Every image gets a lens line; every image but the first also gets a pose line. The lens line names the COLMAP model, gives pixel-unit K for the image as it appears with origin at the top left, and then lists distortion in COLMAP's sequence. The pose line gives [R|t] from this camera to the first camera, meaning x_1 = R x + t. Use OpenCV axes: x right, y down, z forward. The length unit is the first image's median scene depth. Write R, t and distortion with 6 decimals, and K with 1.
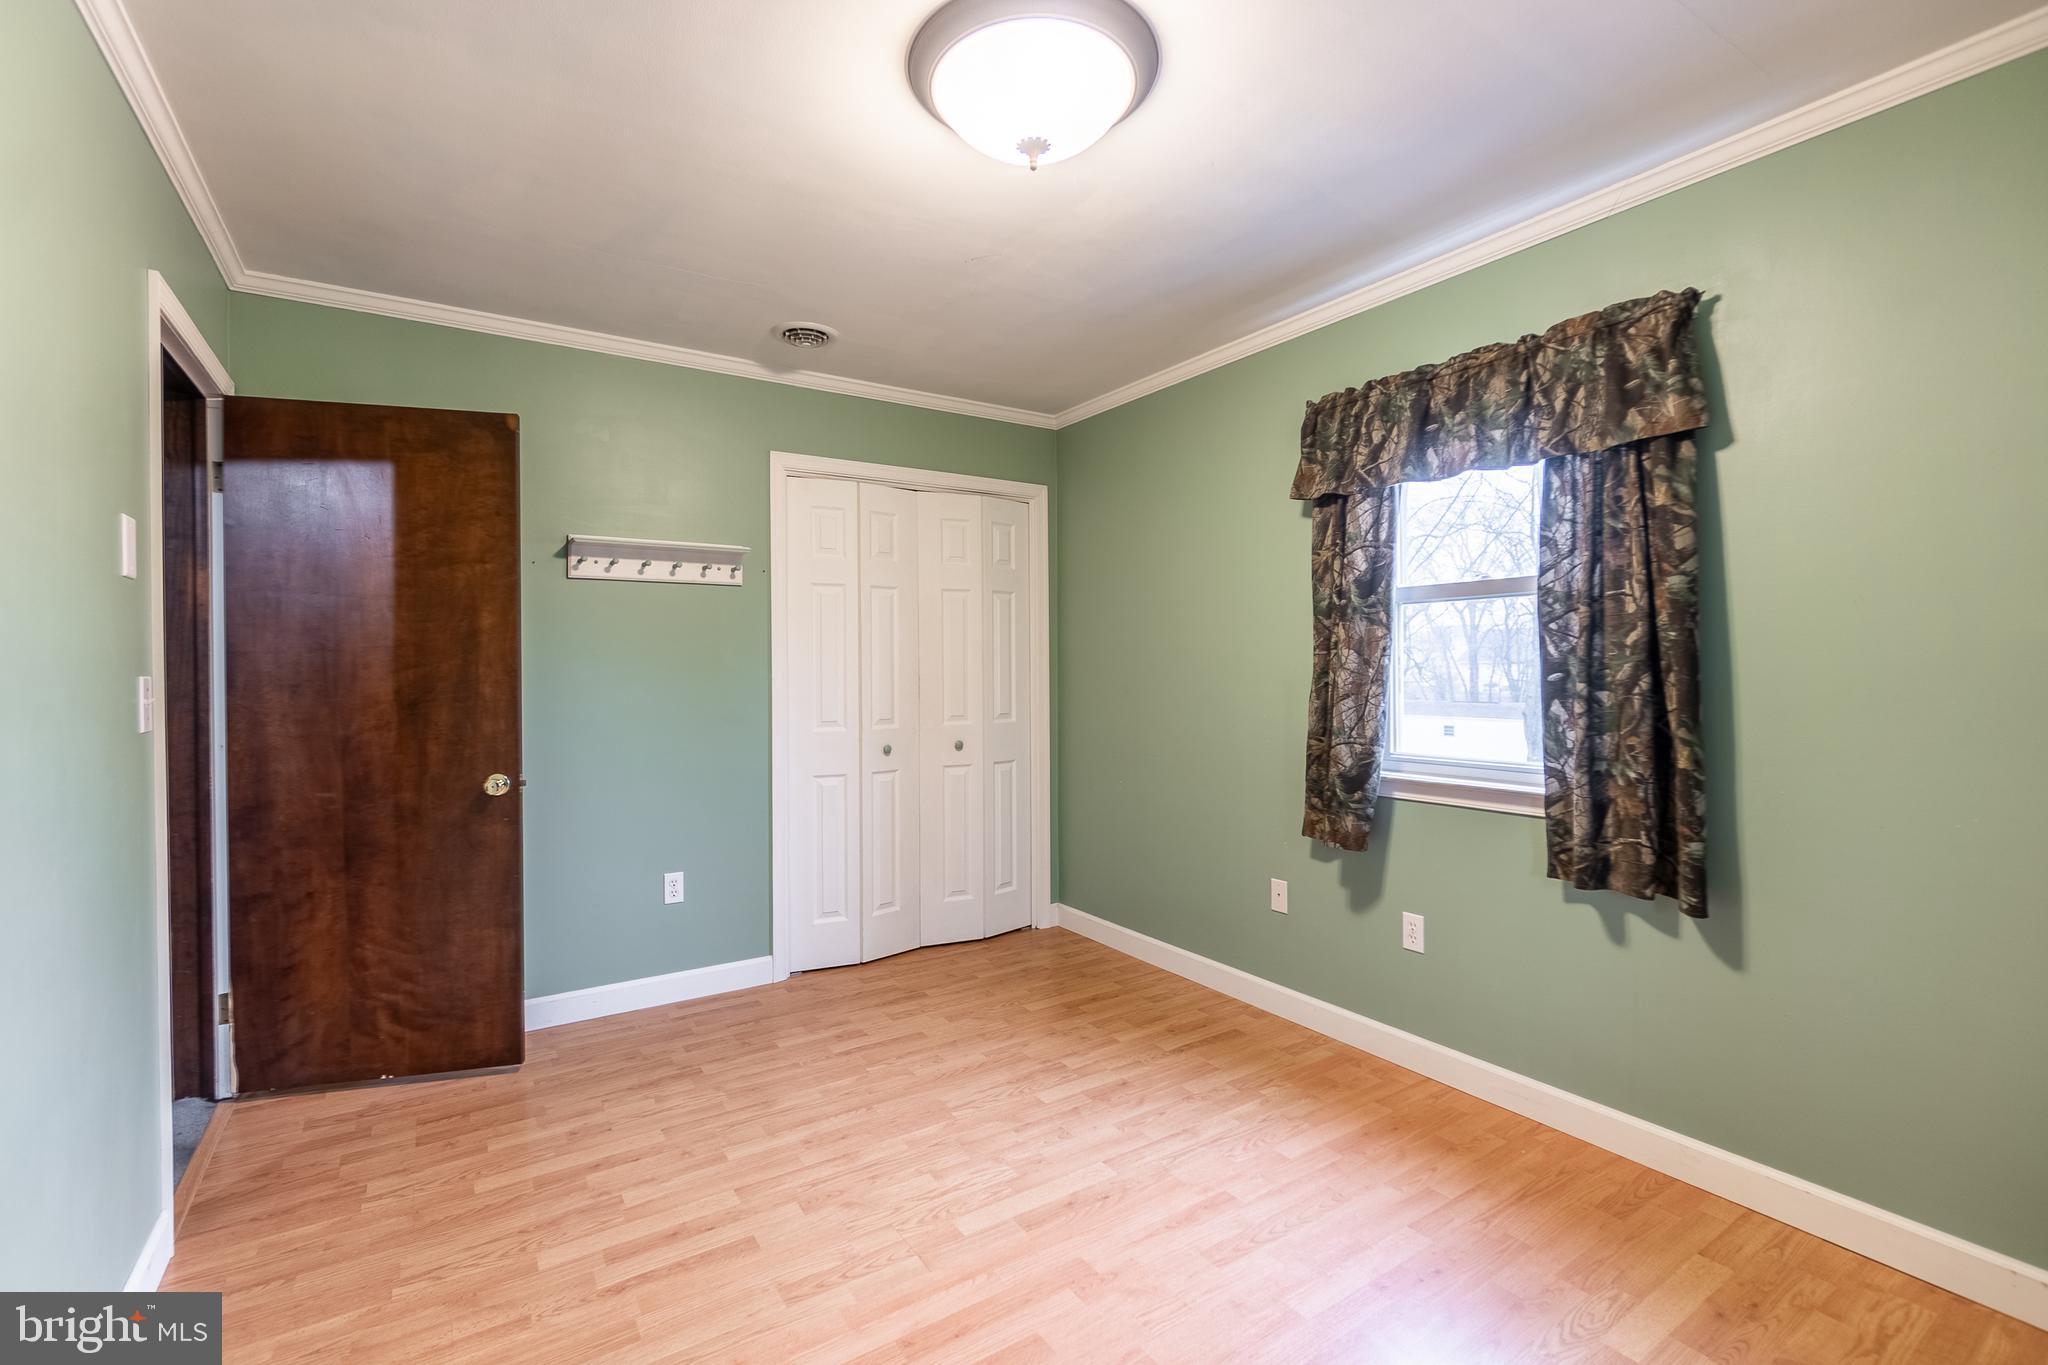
lens RADIAL K [[907.2, 0, 1019.6], [0, 907.2, 676.9], [0, 0, 1]] dist [0.002484, 0.000644]
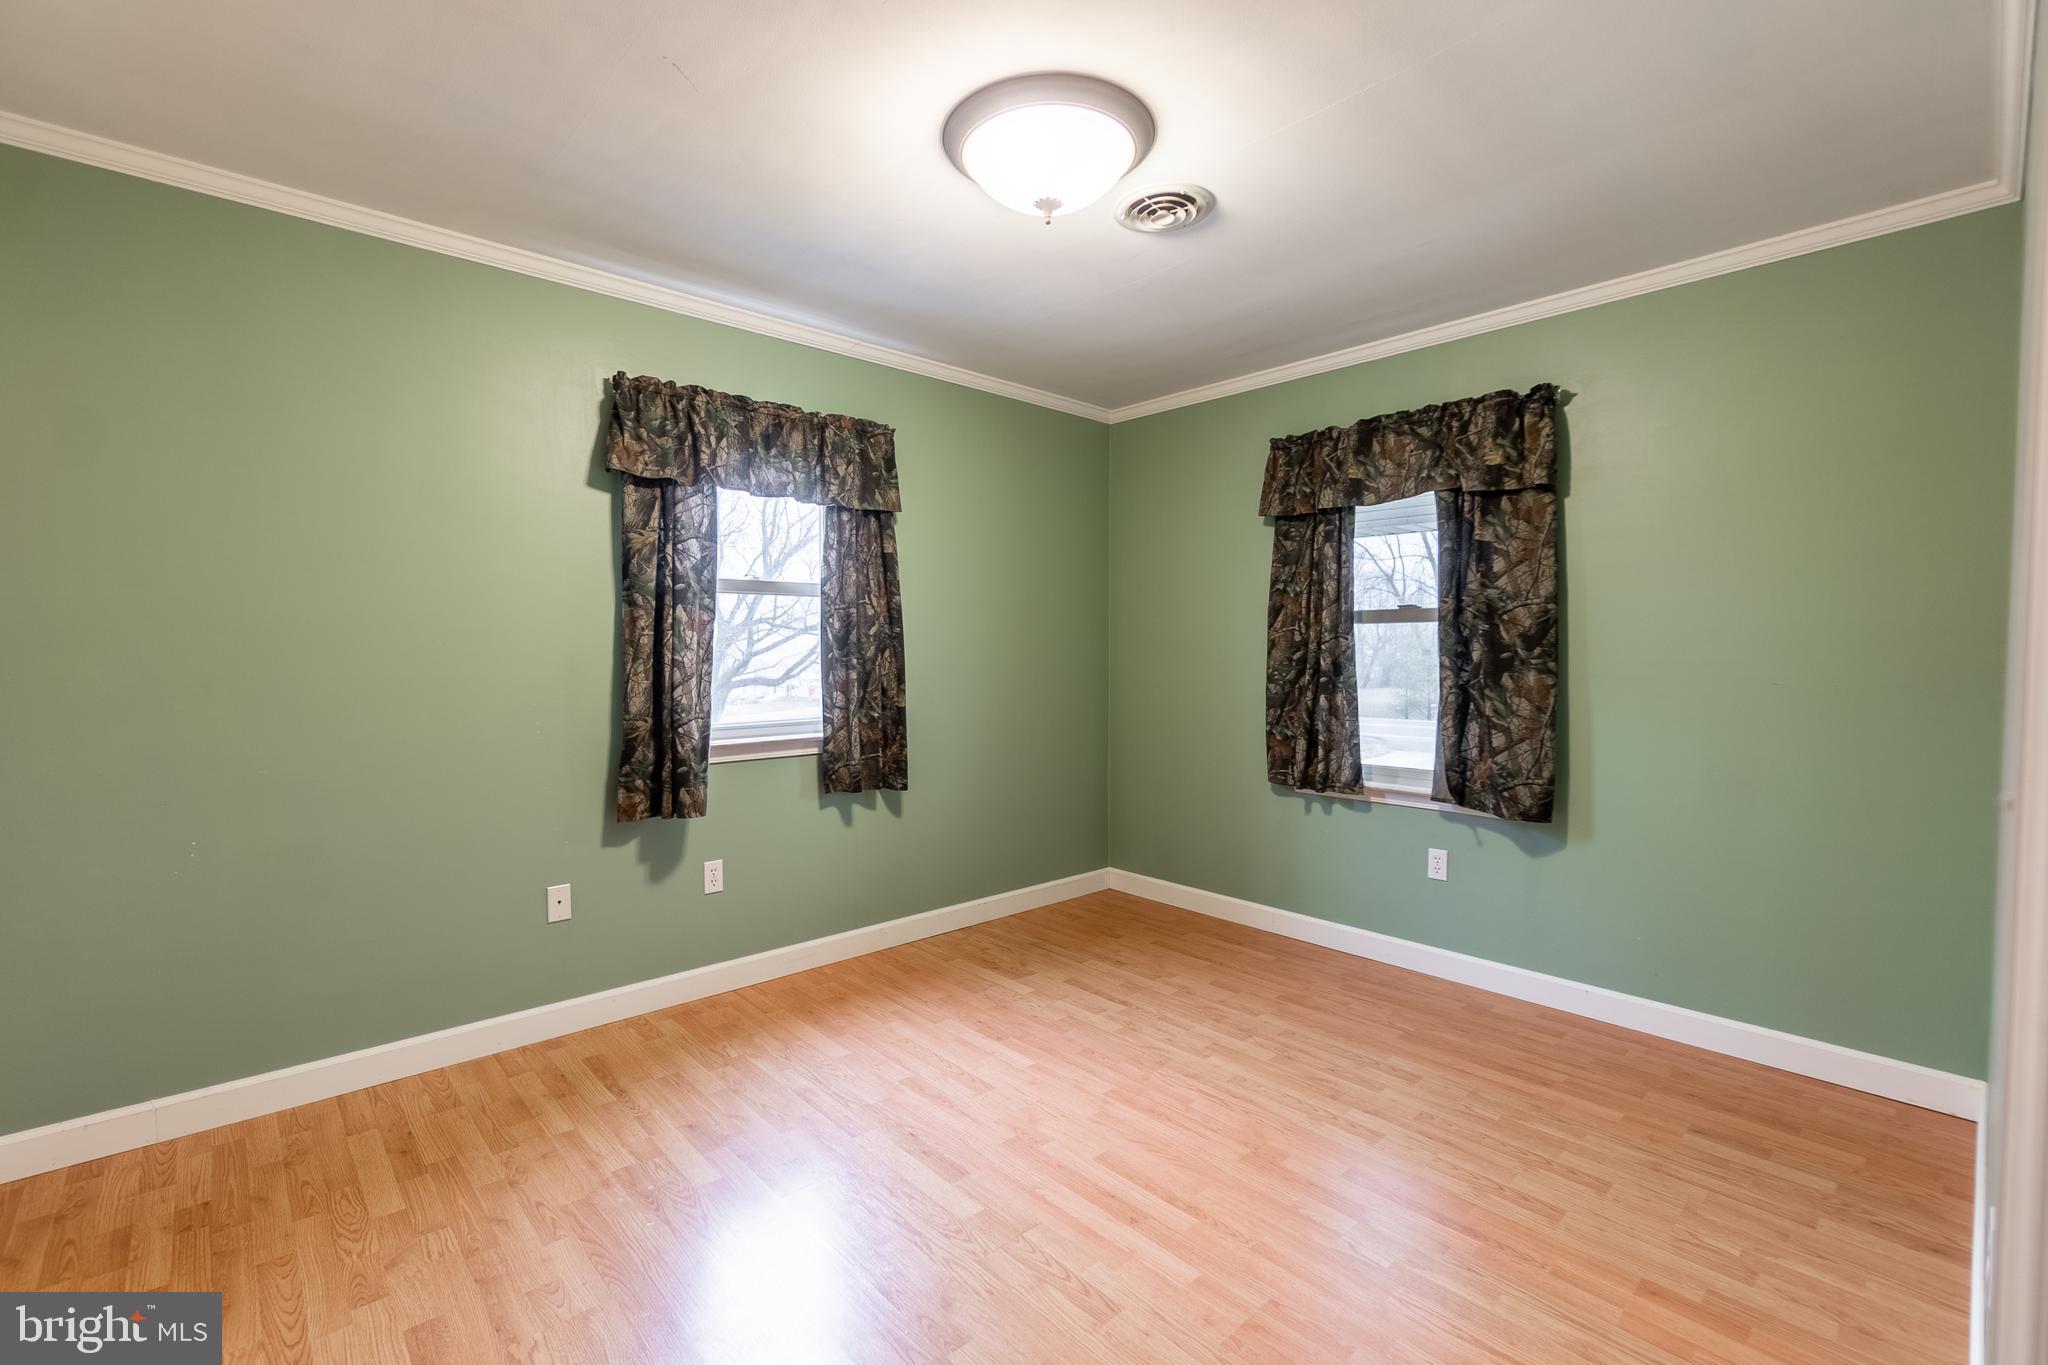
lens RADIAL K [[880.9, 0, 996.8], [0, 880.9, 680.4], [0, 0, 1]] dist [-0.002976, -0.000174]
pose [[-0.151152, -0.029039, 0.988084, -0.762304], [0.010747, 0.999461, 0.031017, -0.000568], [-0.988452, 0.015307, -0.150759, 0.848639]]
